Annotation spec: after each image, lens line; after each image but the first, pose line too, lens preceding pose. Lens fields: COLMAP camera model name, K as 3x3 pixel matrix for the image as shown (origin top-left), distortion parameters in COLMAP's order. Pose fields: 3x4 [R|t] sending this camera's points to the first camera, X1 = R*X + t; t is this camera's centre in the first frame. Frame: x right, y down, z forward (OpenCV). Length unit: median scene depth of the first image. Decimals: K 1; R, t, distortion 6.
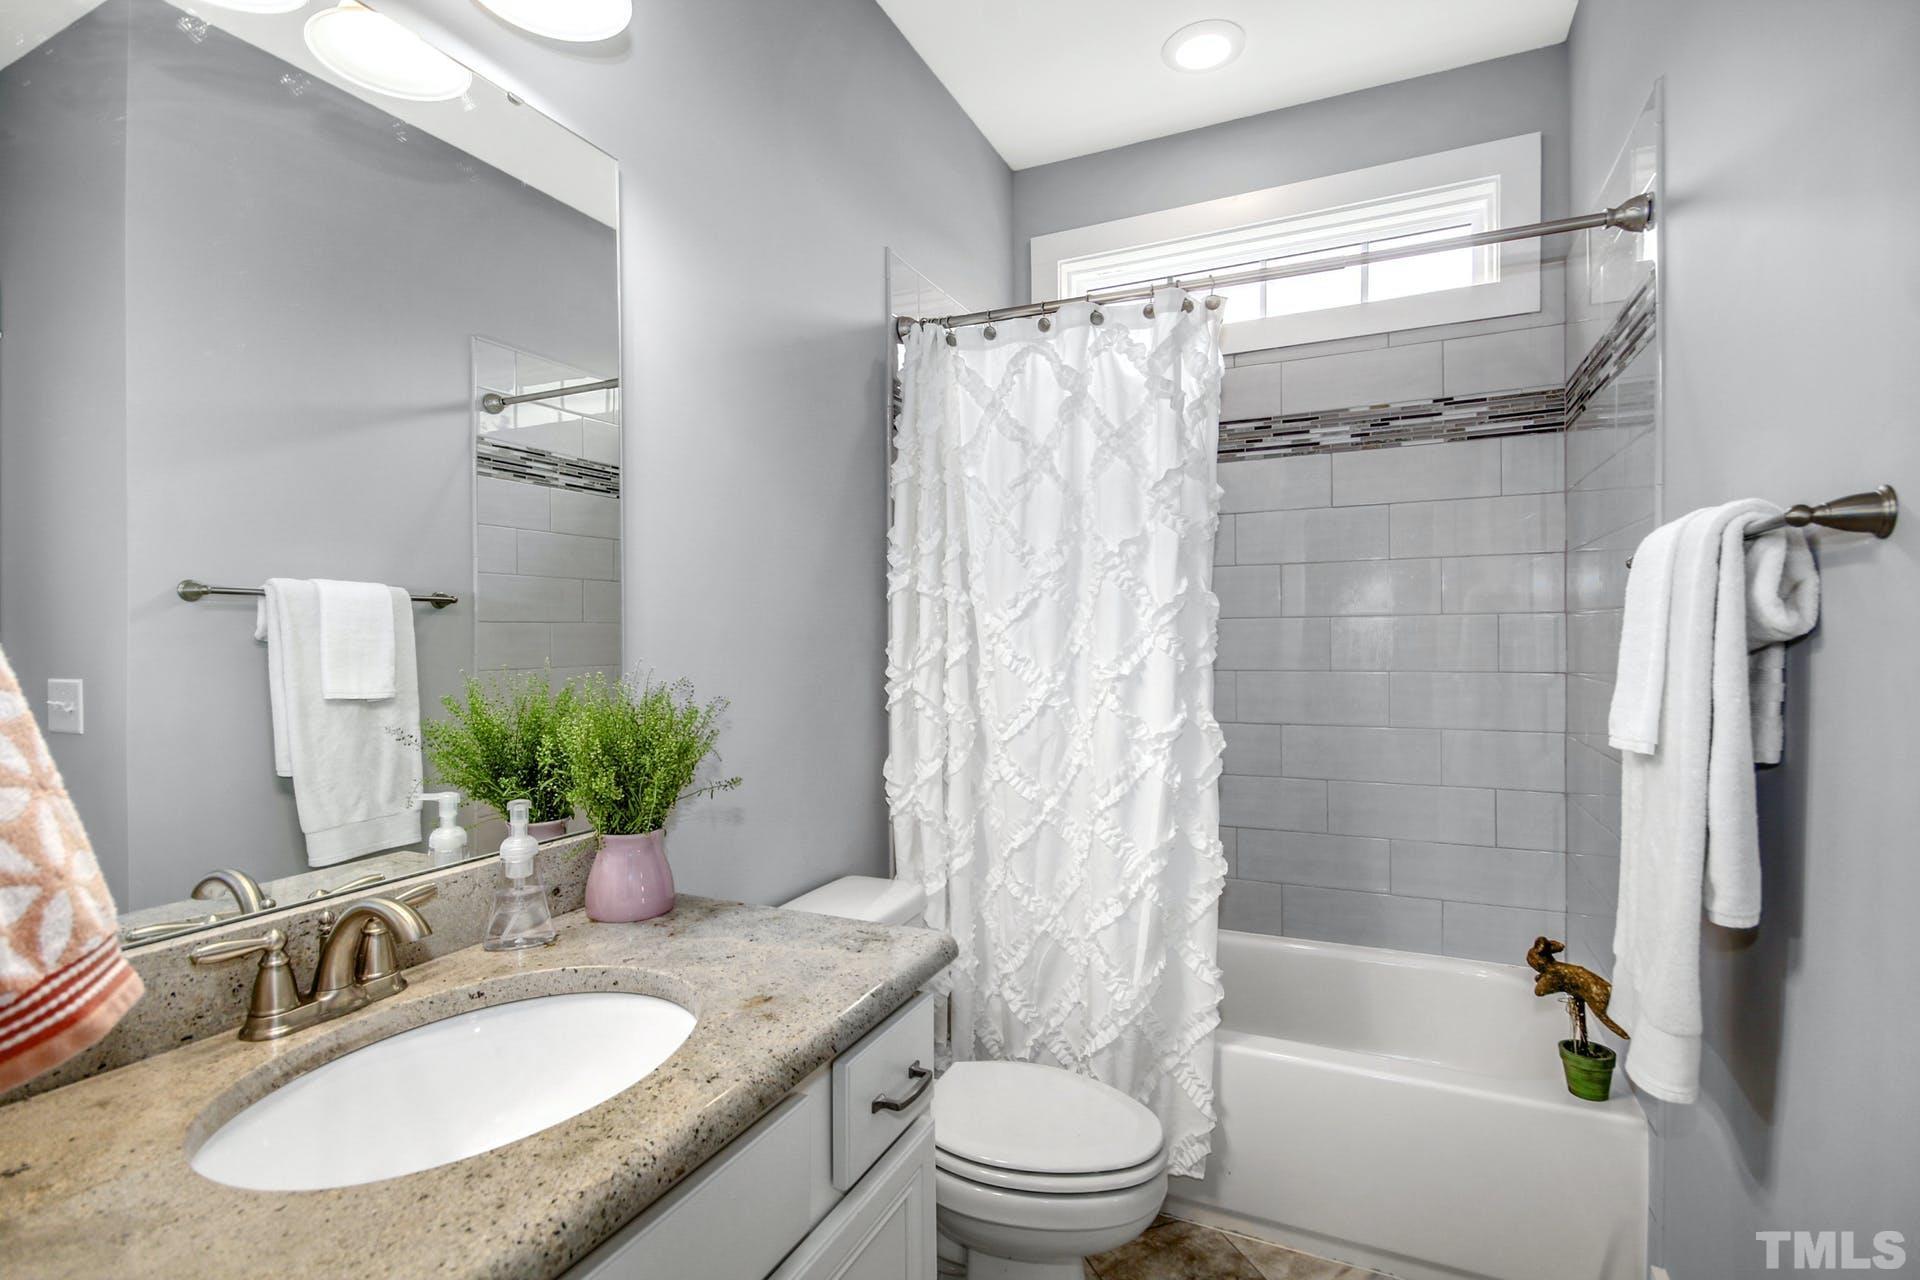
lens RADIAL K [[903.1, 0, 960.0], [0, 903.1, 640.0], [0, 0, 1]] dist [-0.002741, -0.000197]
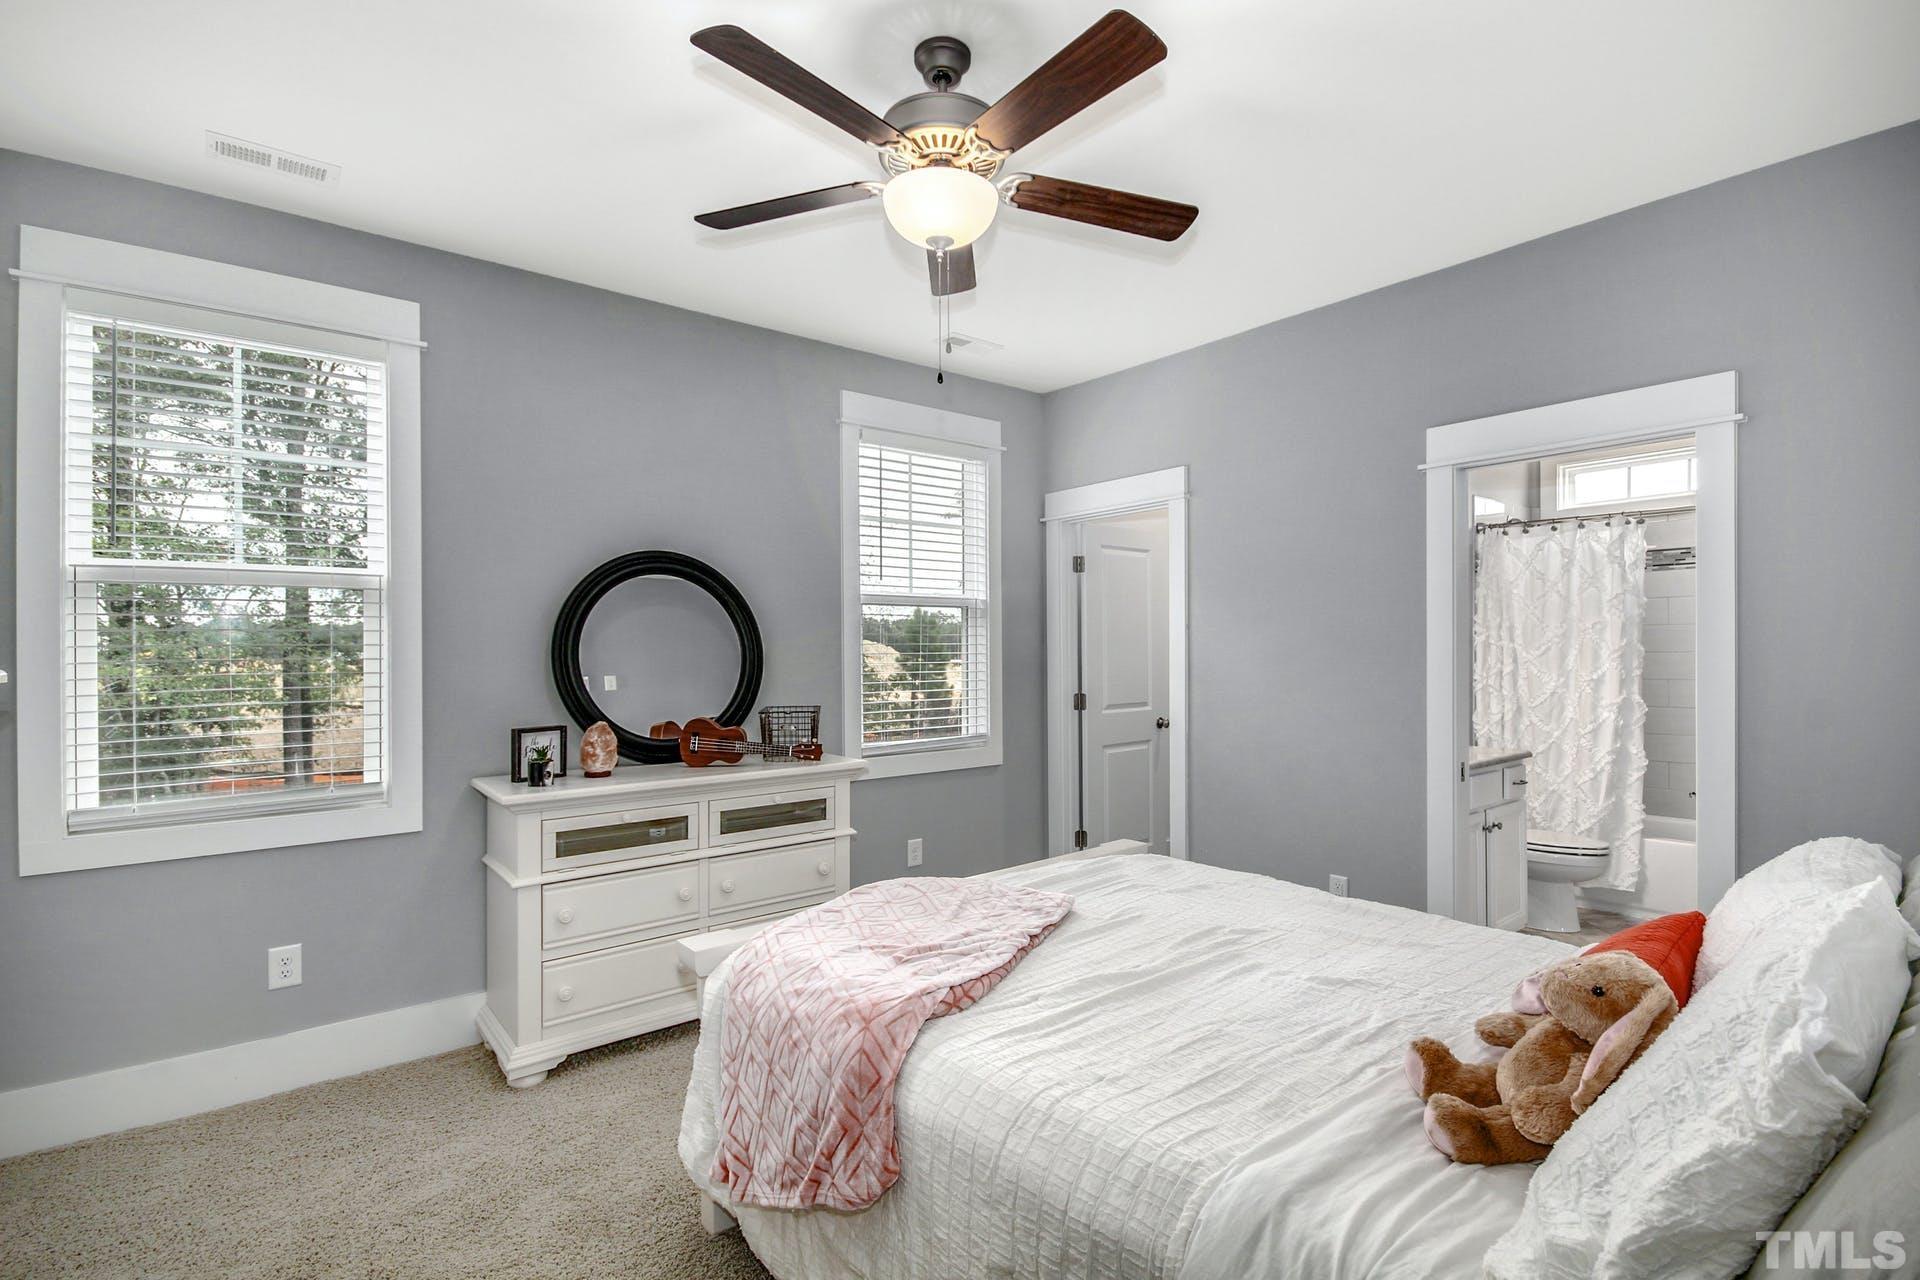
lens RADIAL K [[923.0, 0, 964.0], [0, 923.0, 653.7], [0, 0, 1]] dist [0.016068, -0.000259]
pose [[0.907221, 0.002762, -0.420644, -0.281759], [-0.003379, 0.999994, -0.000722, -0.020067], [0.420640, 0.002076, 0.907225, -1.836492]]
